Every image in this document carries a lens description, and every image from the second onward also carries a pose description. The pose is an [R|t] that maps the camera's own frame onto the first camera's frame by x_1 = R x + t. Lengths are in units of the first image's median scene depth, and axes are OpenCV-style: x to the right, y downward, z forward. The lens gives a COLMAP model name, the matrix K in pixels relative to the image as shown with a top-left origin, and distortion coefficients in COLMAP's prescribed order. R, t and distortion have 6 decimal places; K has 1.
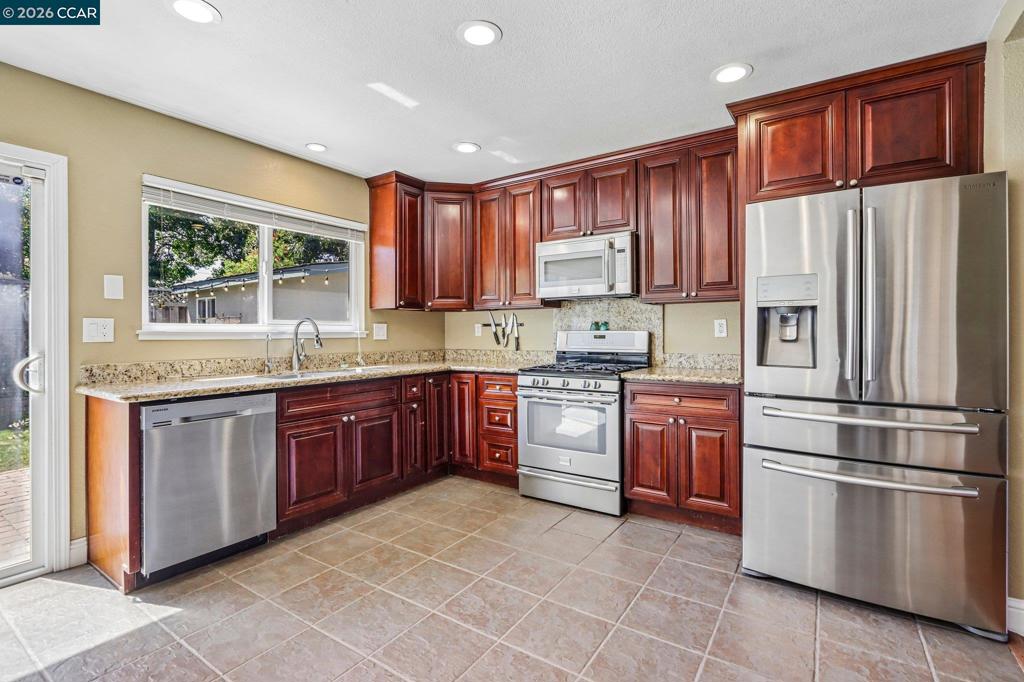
lens RADIAL K [[479.0, 0, 525.6], [0, 479.0, 332.1], [0, 0, 1]] dist [-0.014137, 0.001578]
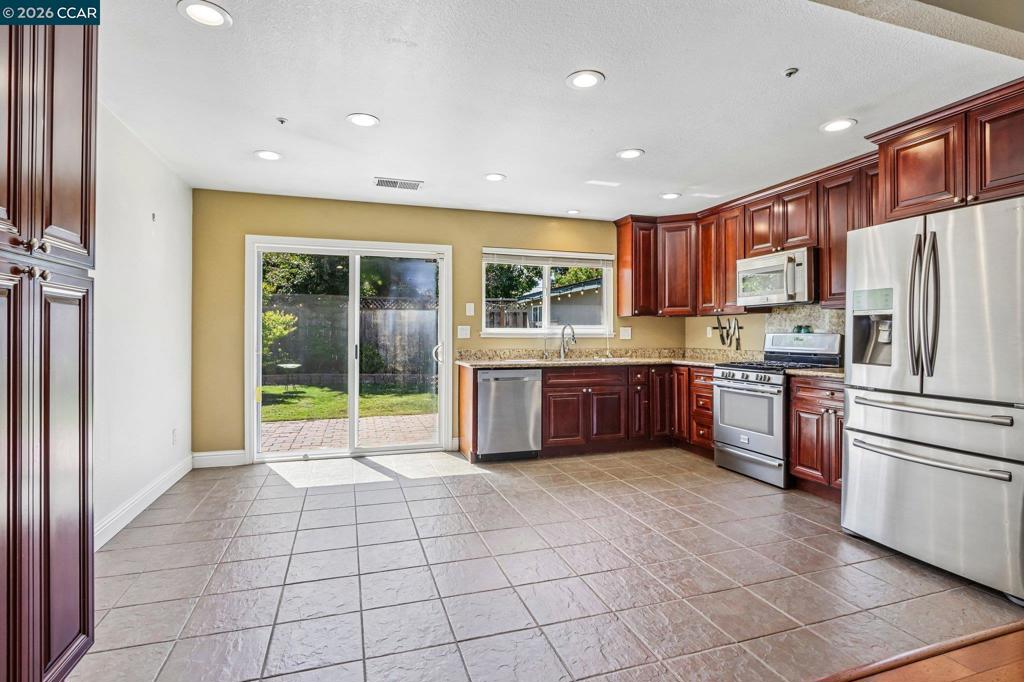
lens RADIAL K [[531.0, 0, 515.7], [0, 531.0, 331.3], [0, 0, 1]] dist [-0.009104, 0.000205]
pose [[0.784368, 0.002587, -0.620290, 0.458232], [-0.004296, 0.999990, -0.001261, -0.004144], [0.620280, 0.003654, 0.784372, -0.428045]]
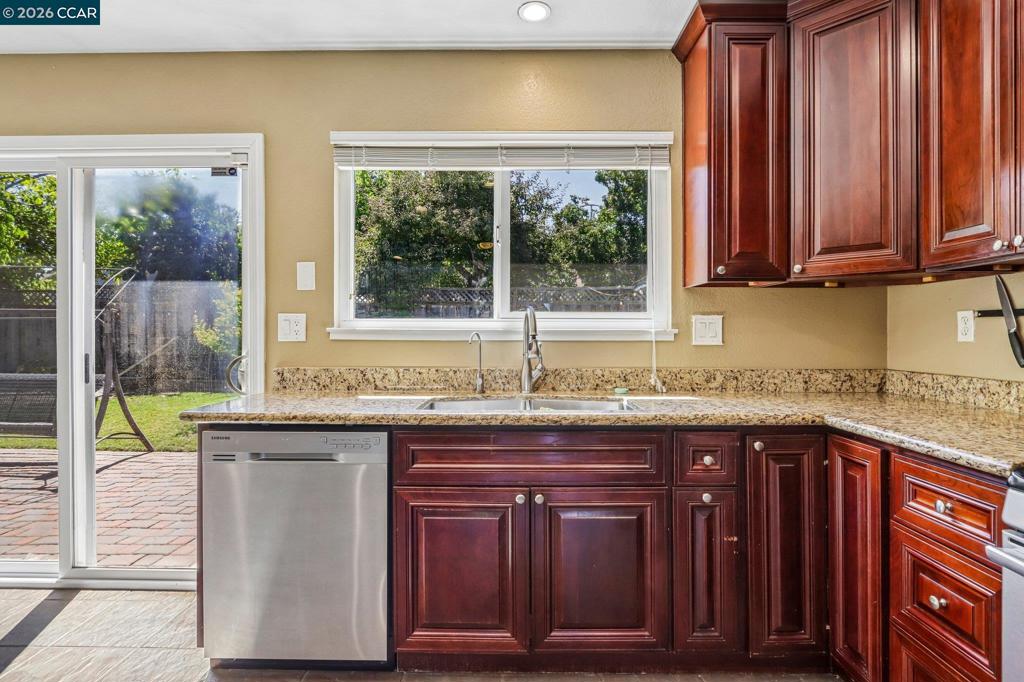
lens RADIAL K [[531.0, 0, 512.6], [0, 531.0, 333.3], [0, 0, 1]] dist [-0.009104, 0.000205]
pose [[0.533654, 0.005671, -0.845684, 0.093179], [-0.003667, 0.999984, 0.004391, 0.000549], [0.845695, 0.000758, 0.533666, 0.624382]]
